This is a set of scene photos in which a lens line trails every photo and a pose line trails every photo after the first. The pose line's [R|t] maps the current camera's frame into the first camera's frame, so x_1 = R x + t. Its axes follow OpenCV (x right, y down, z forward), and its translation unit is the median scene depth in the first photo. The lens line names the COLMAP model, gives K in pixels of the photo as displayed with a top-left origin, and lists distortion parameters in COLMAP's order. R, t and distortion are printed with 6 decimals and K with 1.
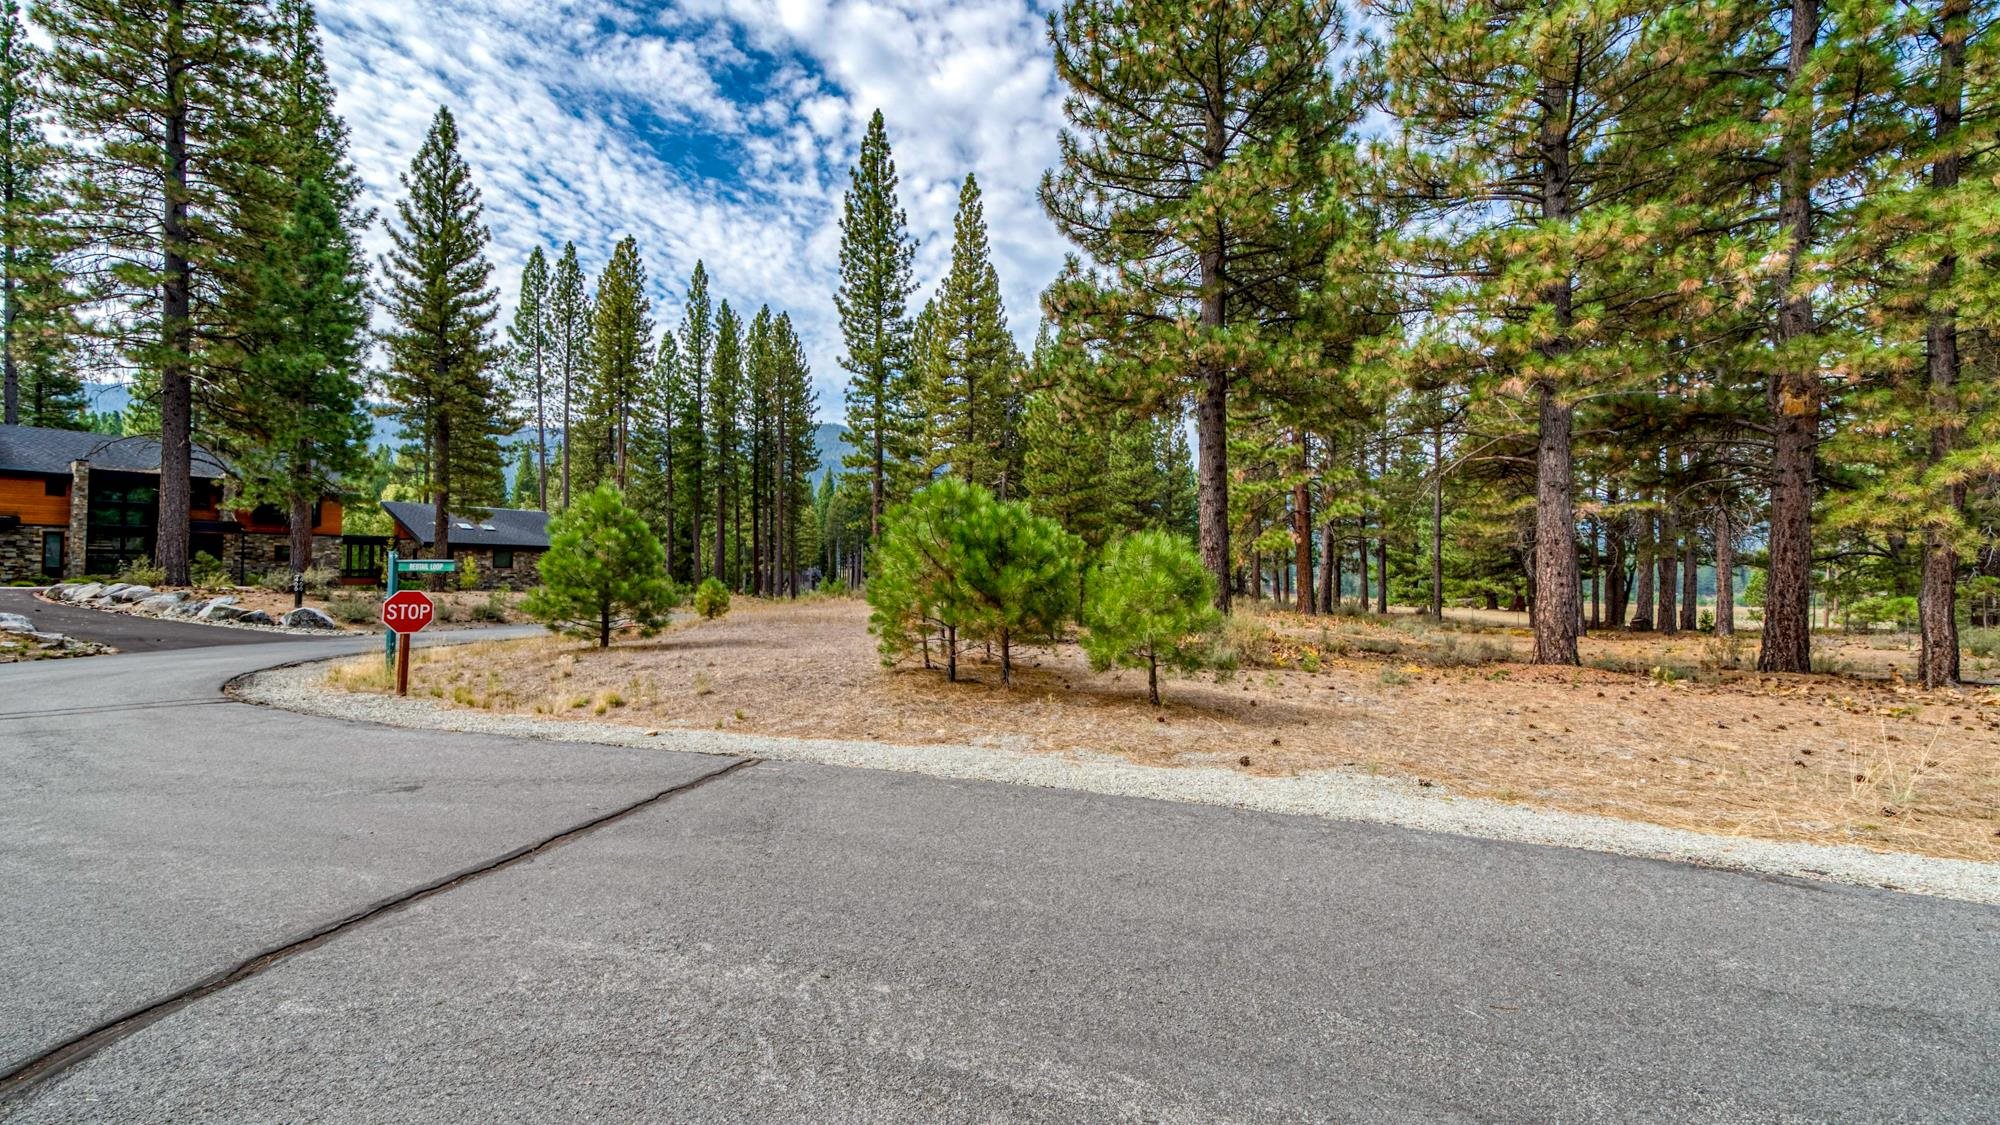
lens RADIAL K [[763.9, 0, 996.4], [0, 763.9, 554.0], [0, 0, 1]] dist [0.020902, -0.000092]
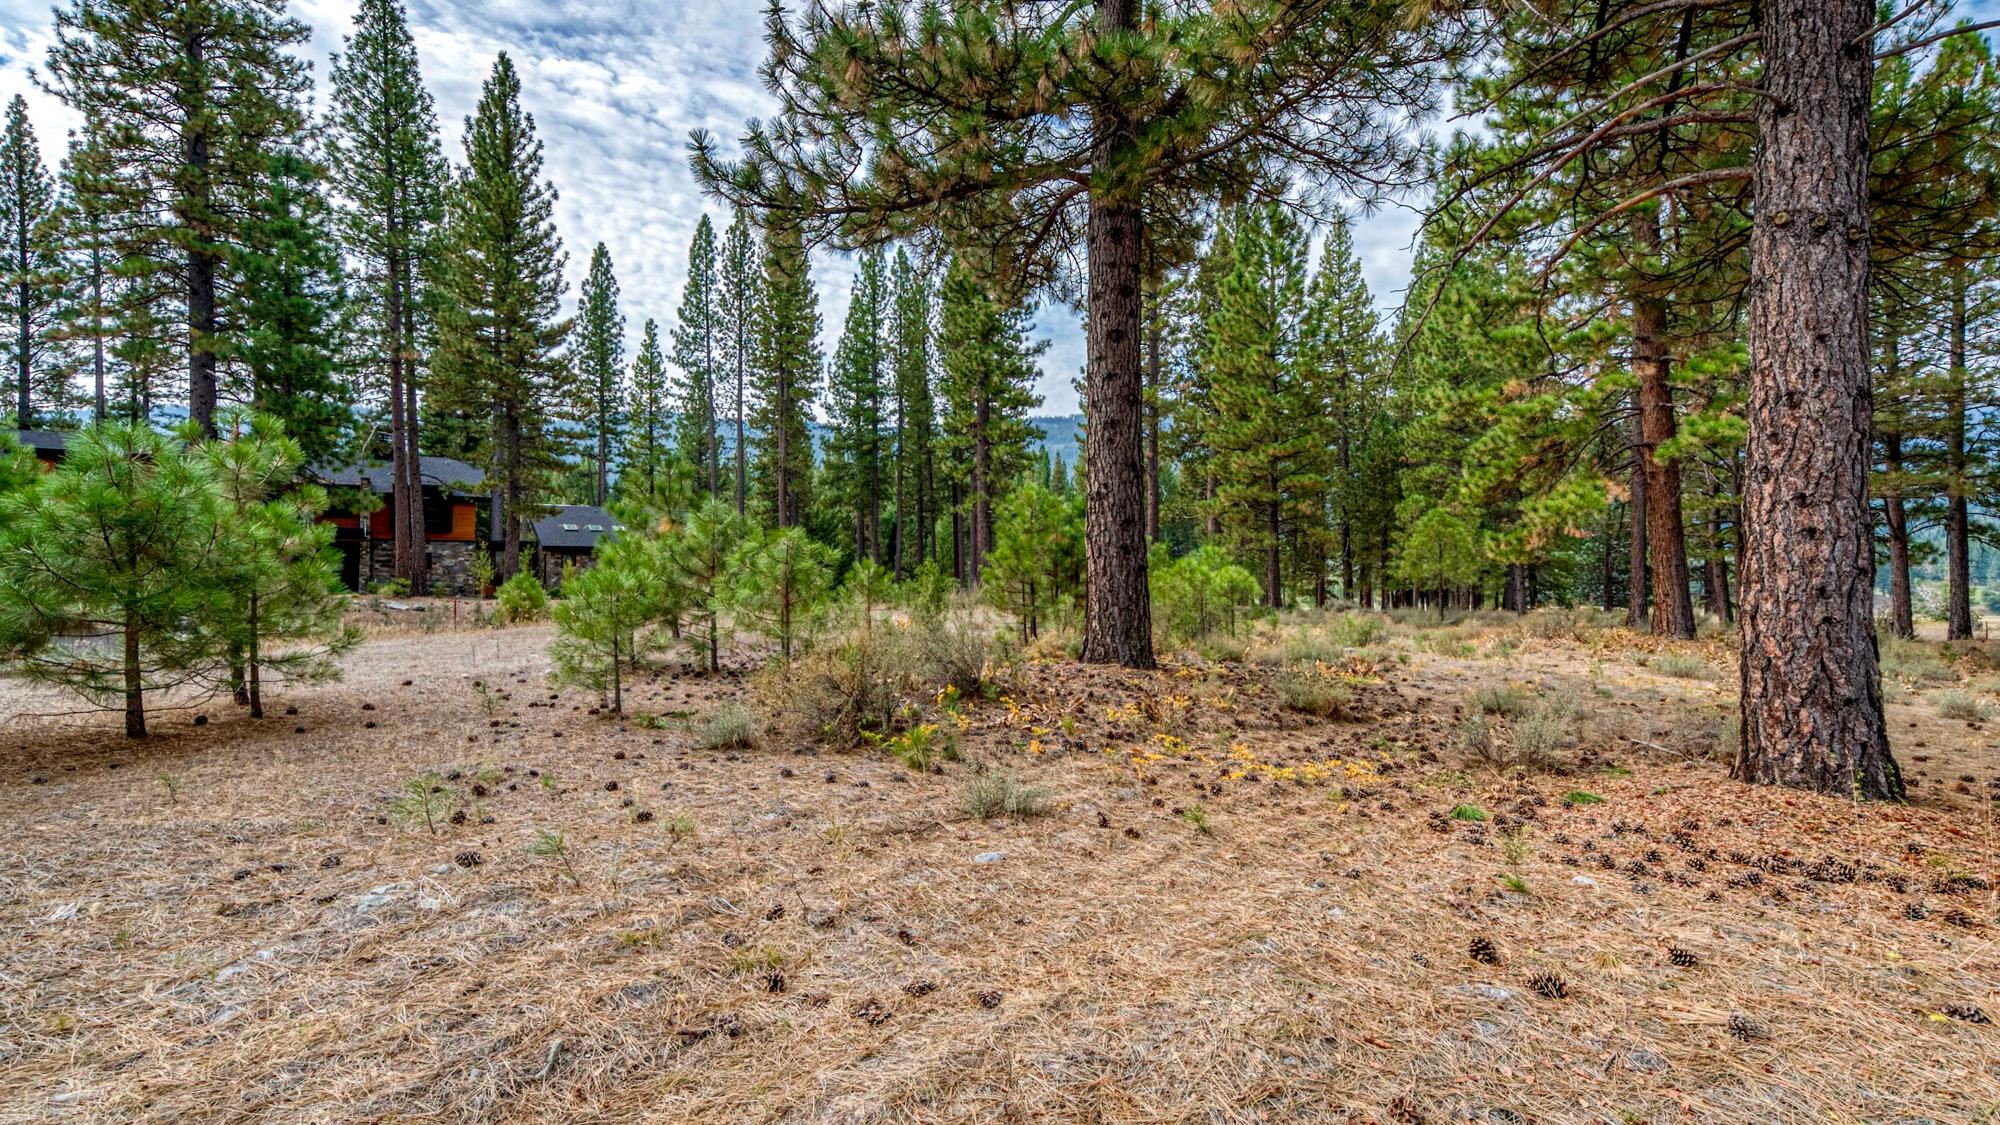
lens RADIAL K [[934.4, 0, 1003.8], [0, 934.4, 551.7], [0, 0, 1]] dist [0.070718, -0.009884]
pose [[0.925581, -0.022985, -0.377852, 0.166084], [0.020604, 0.999734, -0.010344, 0.012221], [0.377989, 0.001789, 0.925808, 0.147369]]
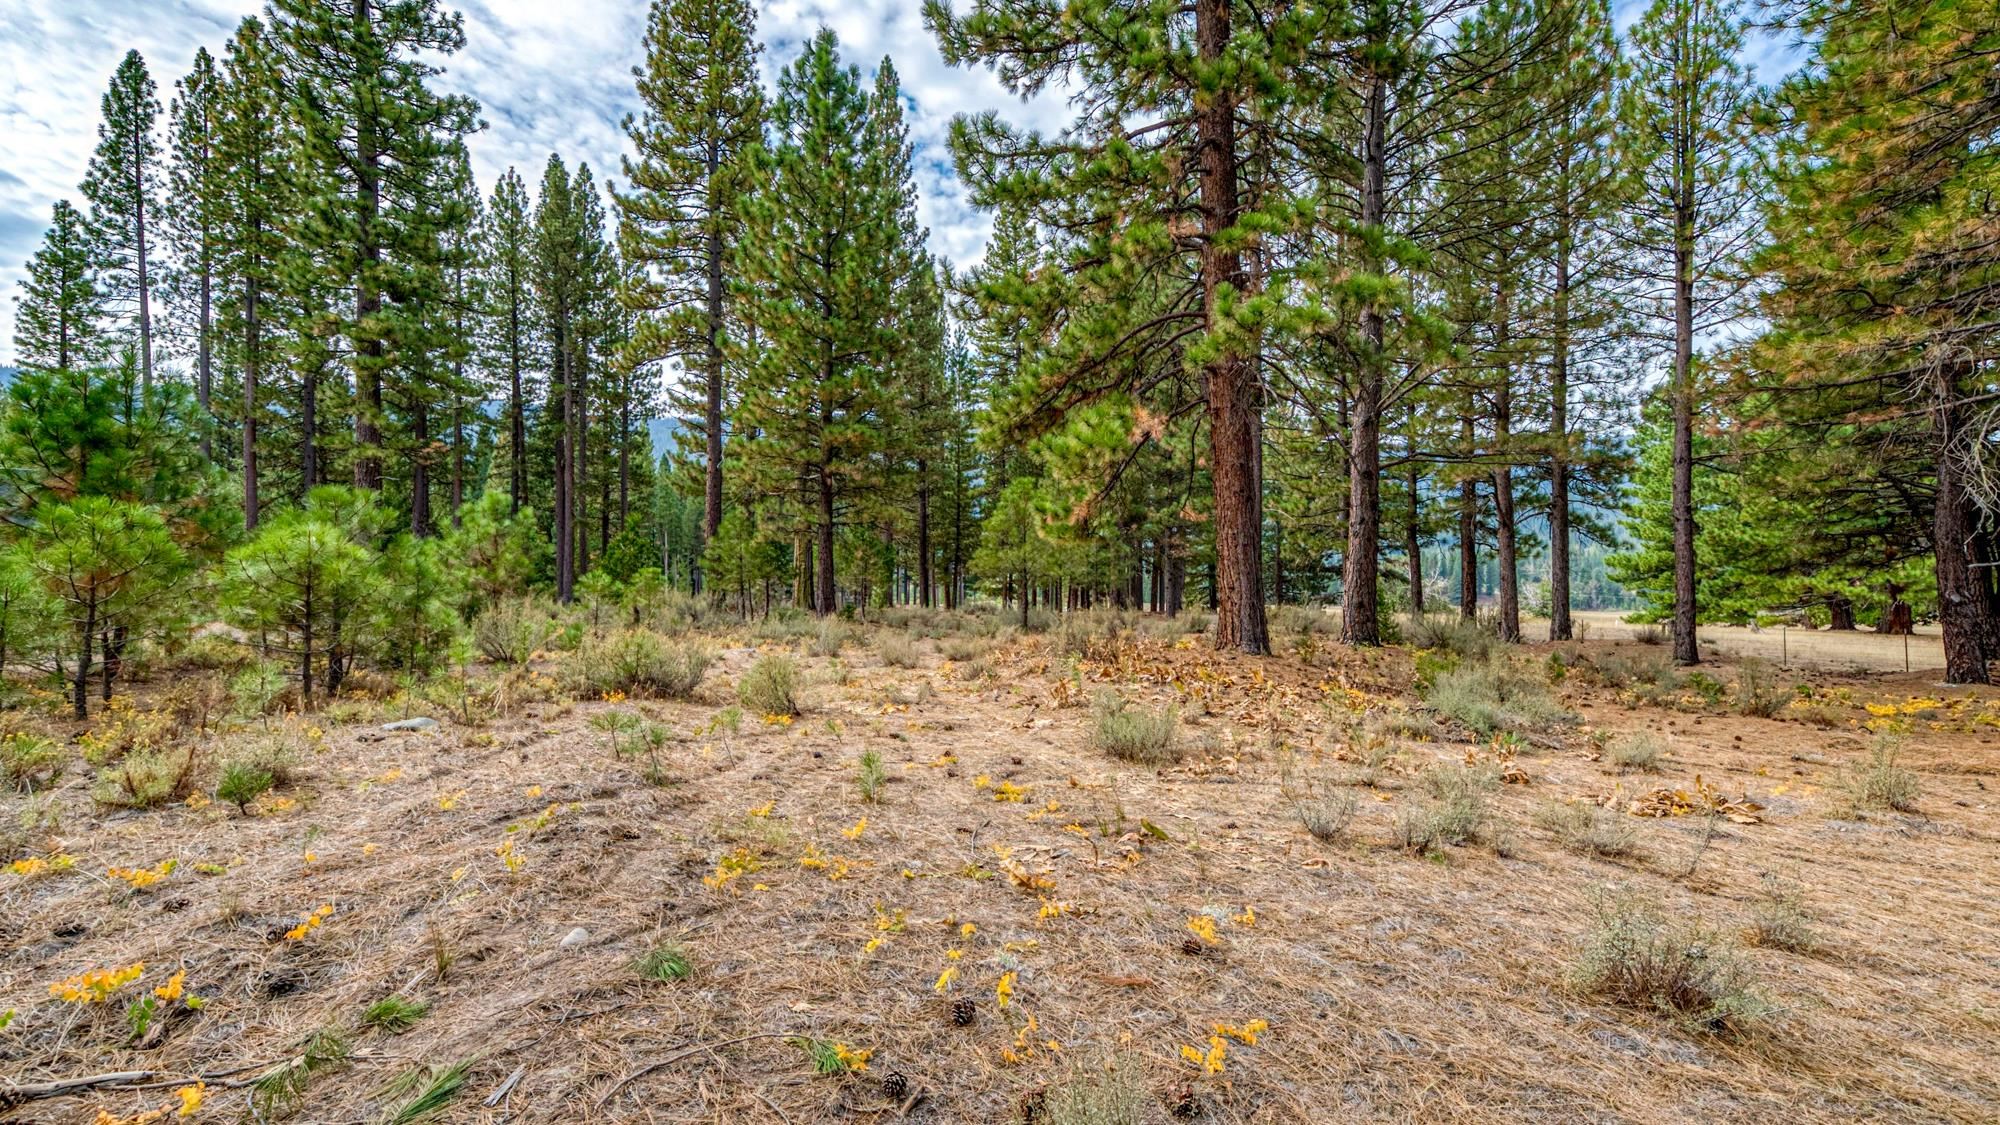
lens RADIAL K [[934.4, 0, 1000.6], [0, 934.4, 555.4], [0, 0, 1]] dist [0.070718, -0.009884]
pose [[0.990018, -0.013160, -0.140325, 0.257233], [0.012715, 0.999911, -0.004065, 0.024622], [0.140366, 0.002240, 0.990097, 0.390660]]
